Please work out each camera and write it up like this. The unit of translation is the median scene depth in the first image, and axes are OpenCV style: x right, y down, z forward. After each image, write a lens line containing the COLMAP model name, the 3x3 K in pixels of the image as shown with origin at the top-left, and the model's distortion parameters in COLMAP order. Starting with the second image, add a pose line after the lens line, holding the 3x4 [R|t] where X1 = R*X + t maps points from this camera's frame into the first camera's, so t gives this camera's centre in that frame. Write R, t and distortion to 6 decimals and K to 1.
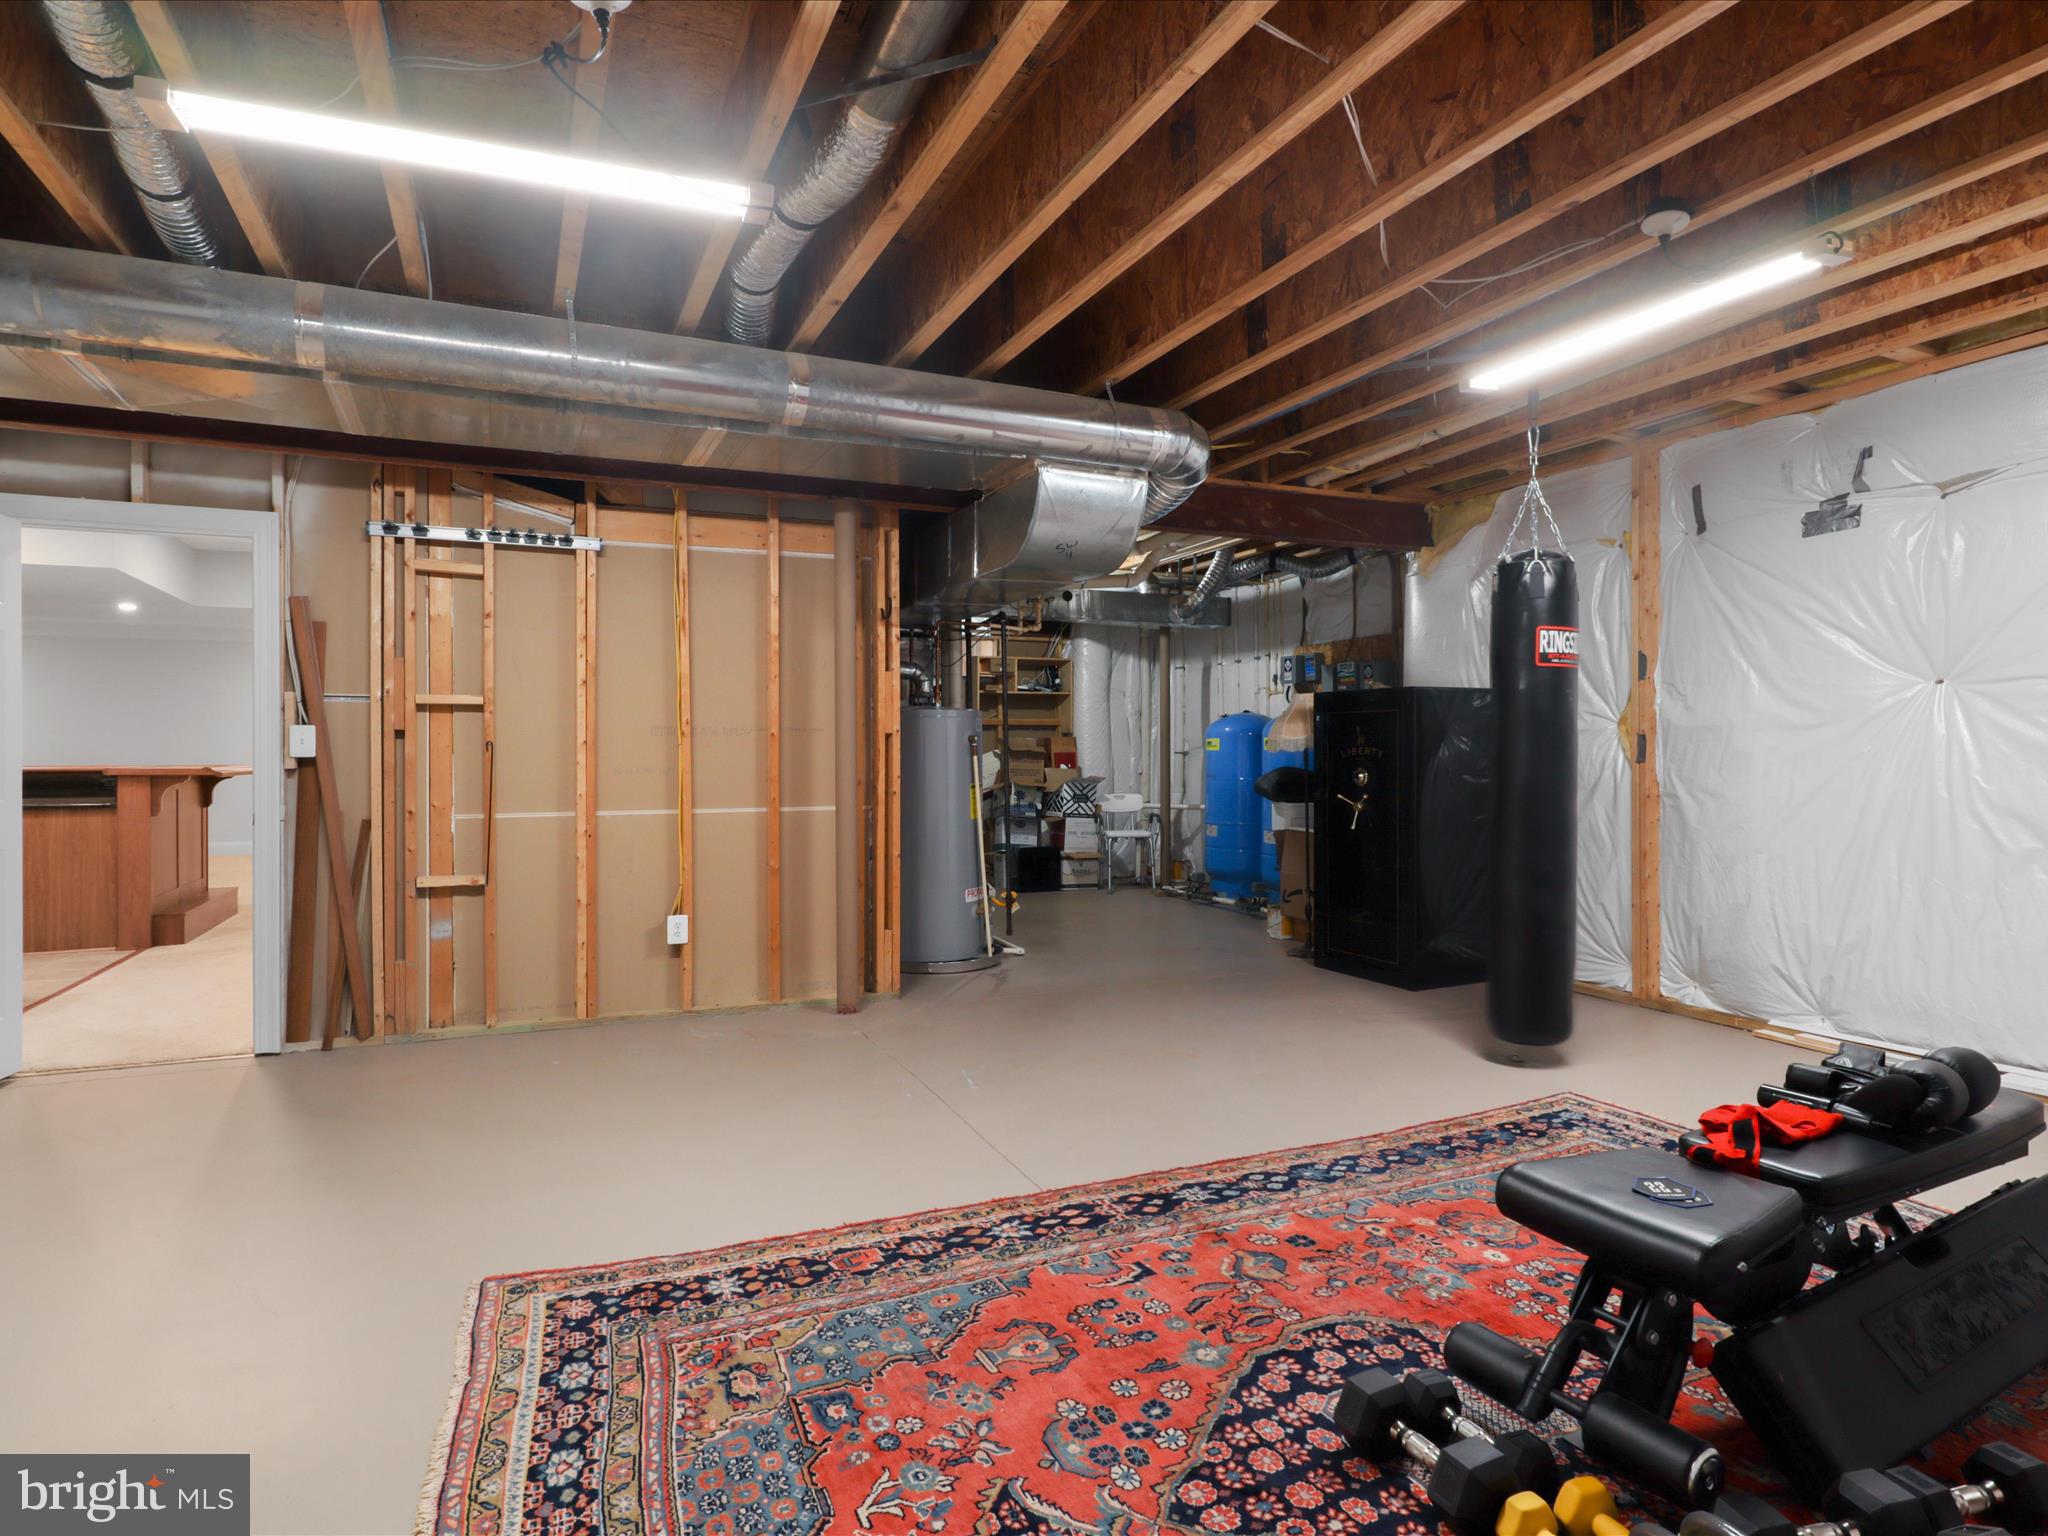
lens RADIAL K [[1155.3, 0, 1013.7], [0, 1155.3, 768.0], [0, 0, 1]] dist [-0.018414, 0.012594]
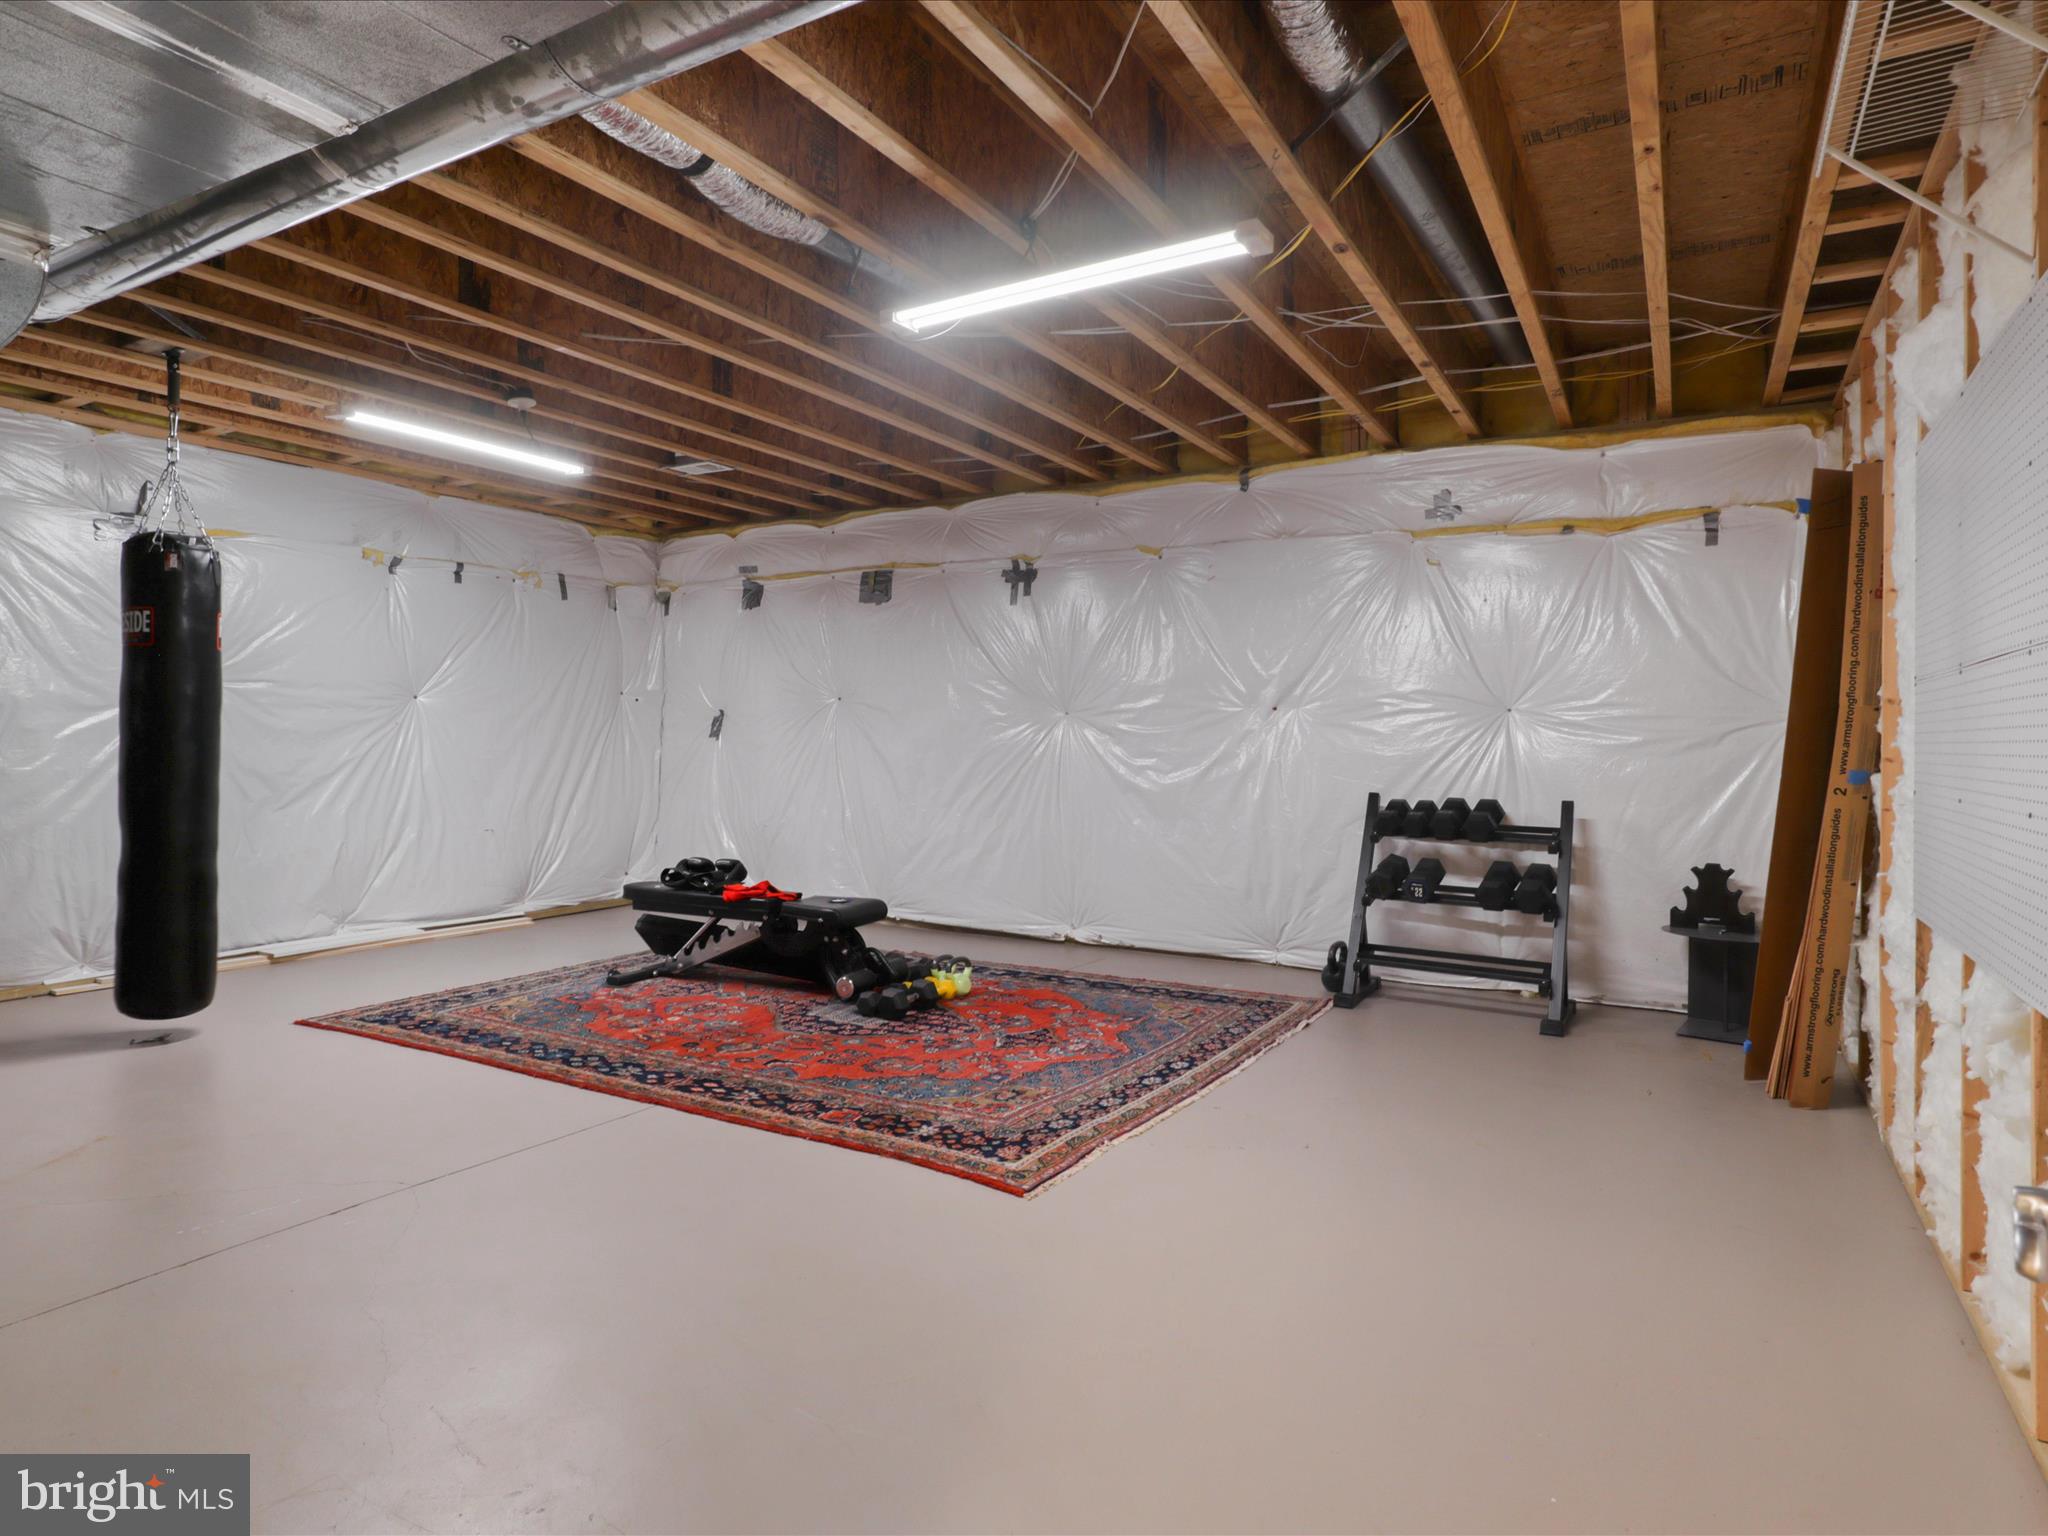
lens RADIAL K [[1155.3, 0, 1017.4], [0, 1155.3, 755.6], [0, 0, 1]] dist [-0.018414, 0.012594]
pose [[-0.590008, -0.015924, 0.807240, -1.381068], [0.000698, 0.999795, 0.020233, -0.021592], [-0.807397, 0.012501, -0.589876, 1.674241]]
